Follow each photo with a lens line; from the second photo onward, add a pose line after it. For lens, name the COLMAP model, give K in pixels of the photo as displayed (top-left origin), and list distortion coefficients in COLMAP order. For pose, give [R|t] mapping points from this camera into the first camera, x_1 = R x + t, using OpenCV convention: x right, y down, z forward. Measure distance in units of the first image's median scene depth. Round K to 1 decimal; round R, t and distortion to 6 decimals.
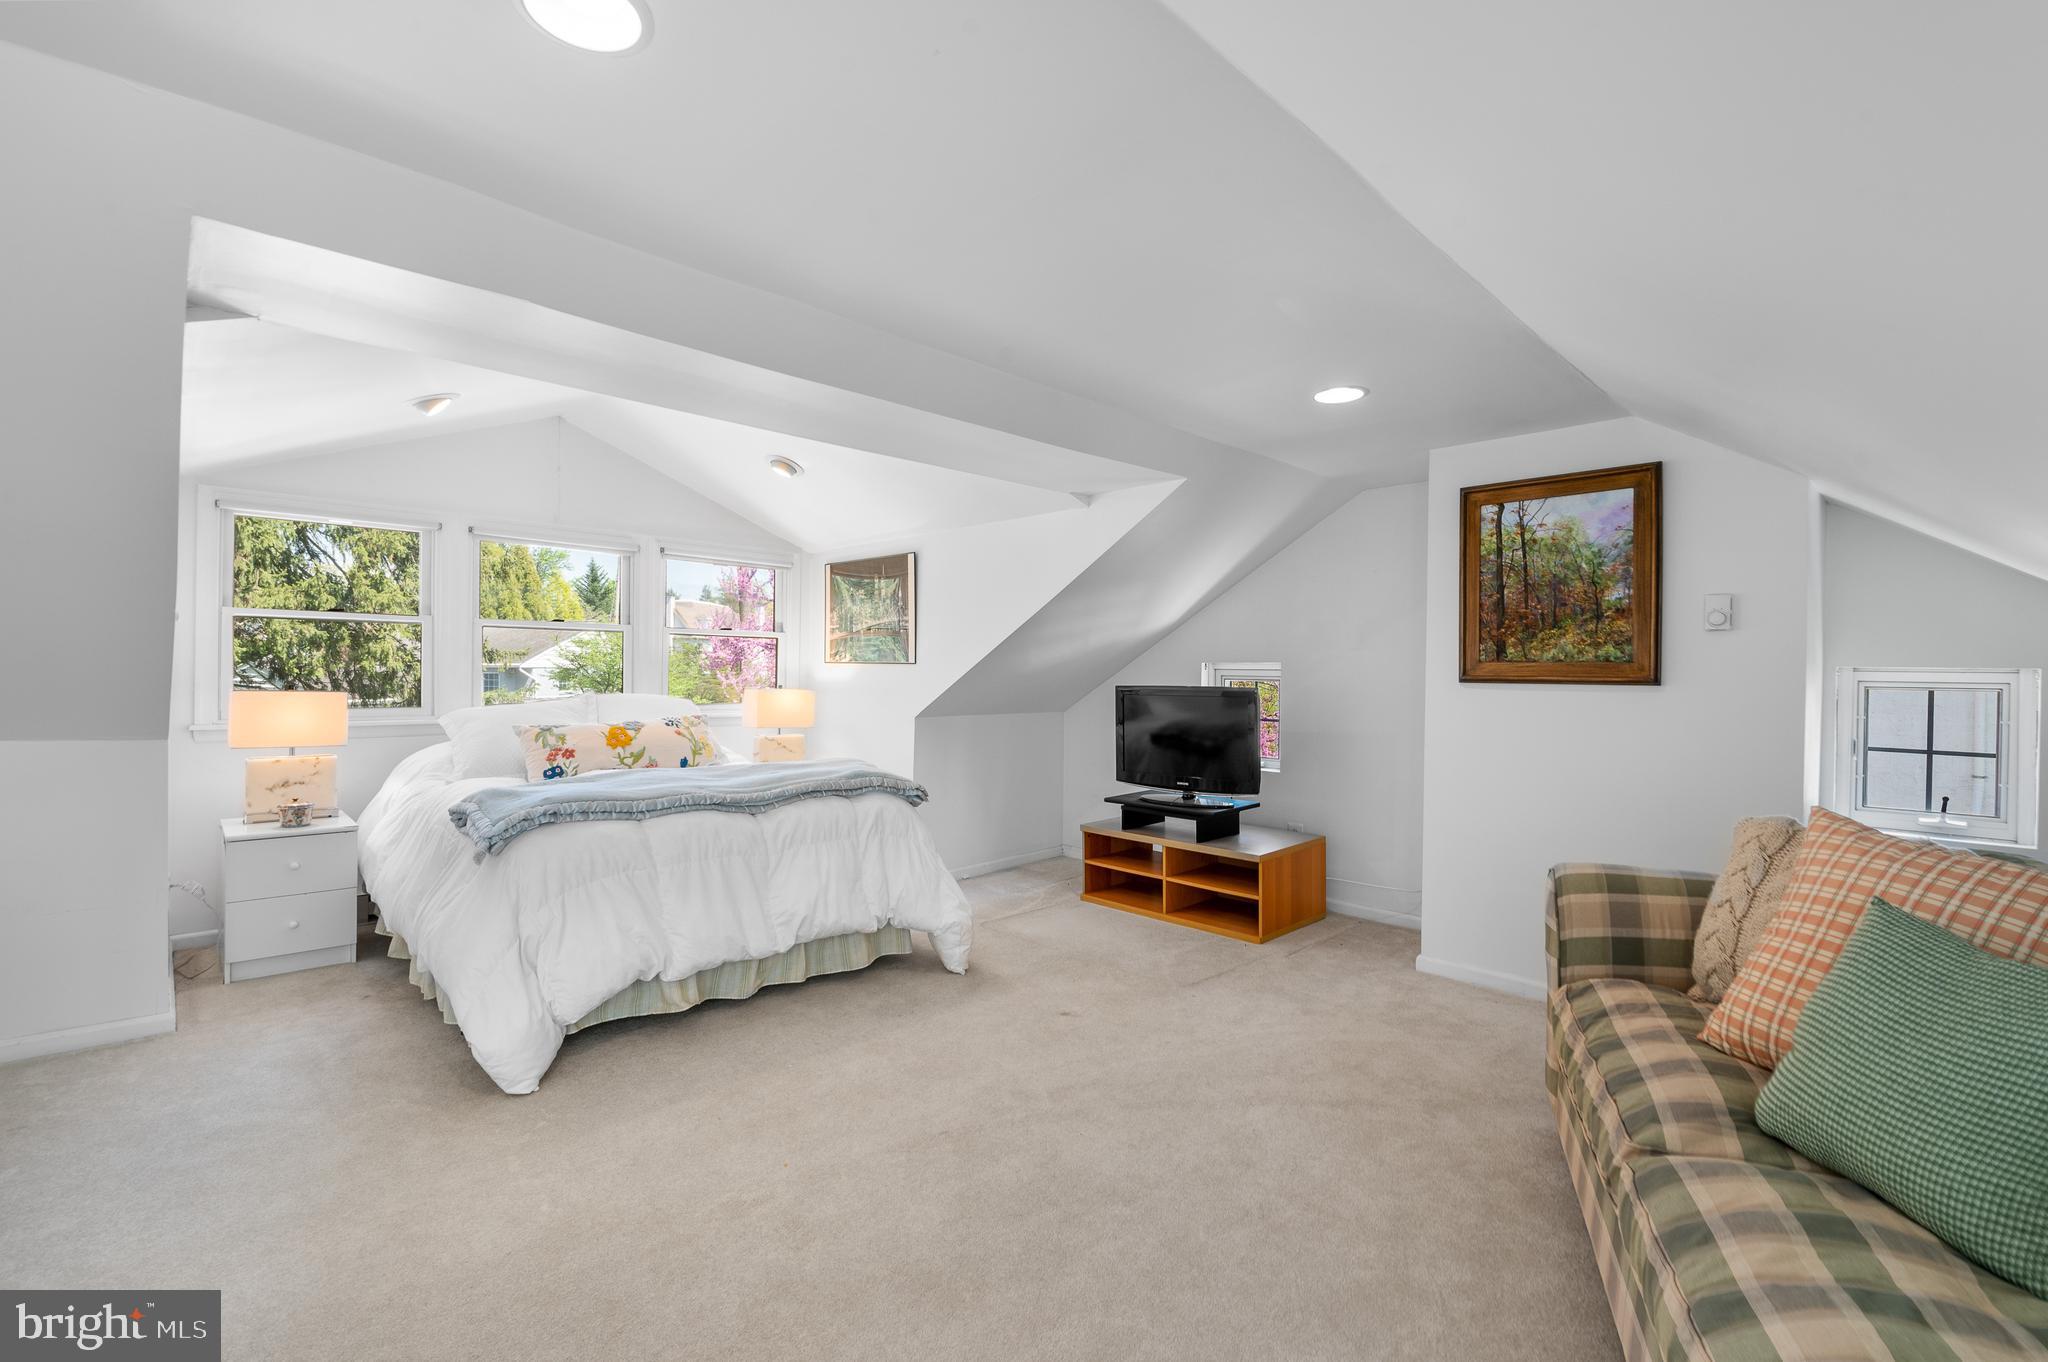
lens RADIAL K [[897.3, 0, 1027.6], [0, 897.3, 686.8], [0, 0, 1]] dist [-0.011581, -0.001293]
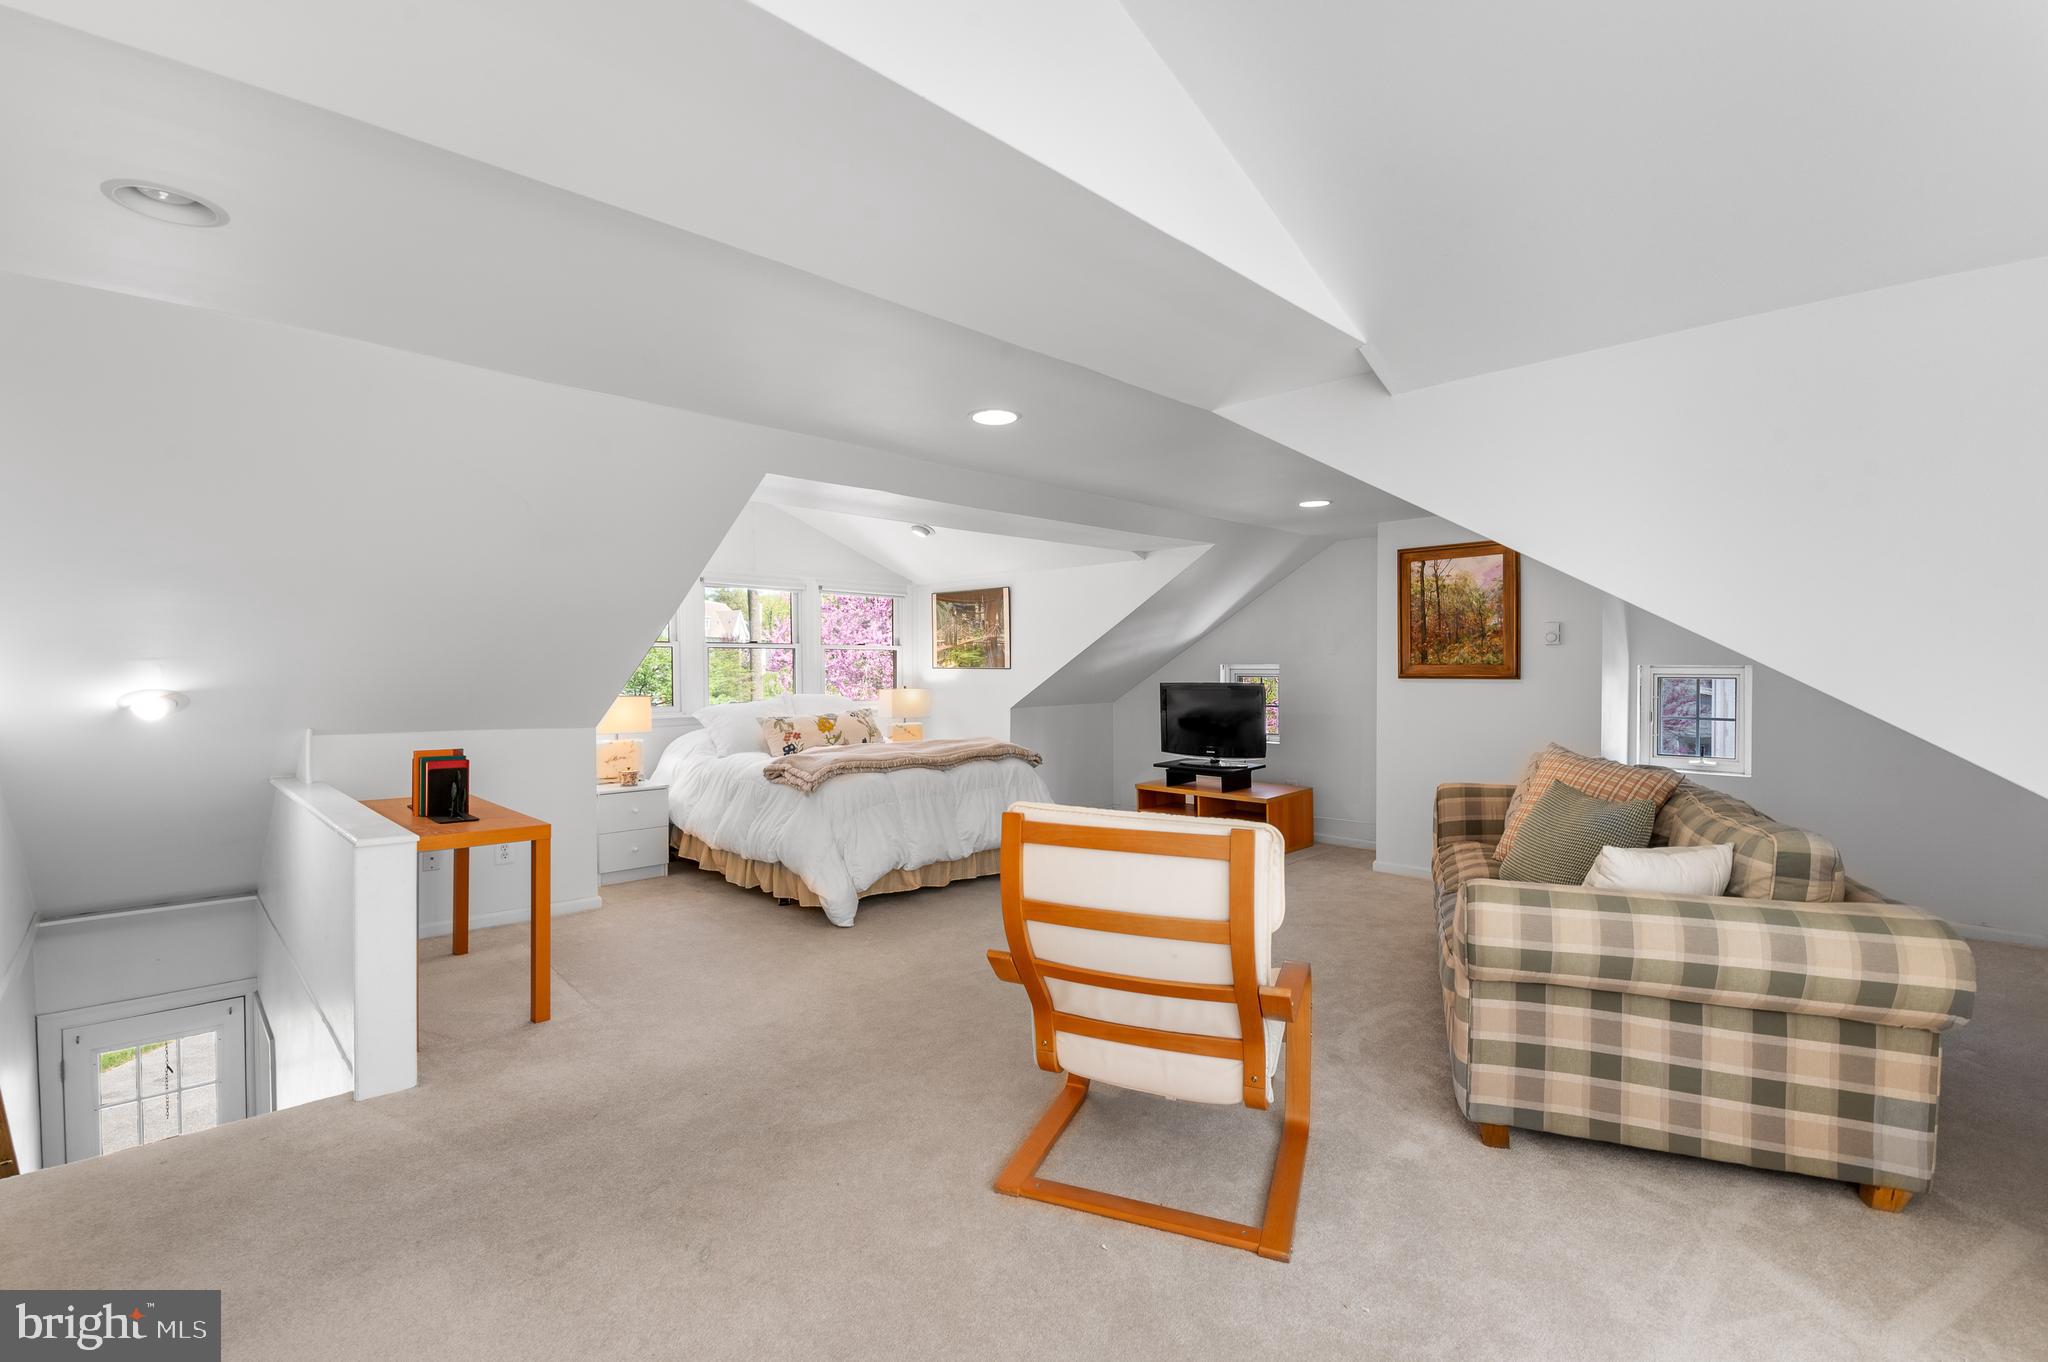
lens RADIAL K [[897.3, 0, 1020.4], [0, 897.3, 689.7], [0, 0, 1]] dist [-0.011581, -0.001293]
pose [[0.999878, -0.015594, -0.001098, -0.154571], [0.015605, 0.999813, 0.011426, -0.013288], [0.000920, -0.011442, 0.999934, -0.515062]]
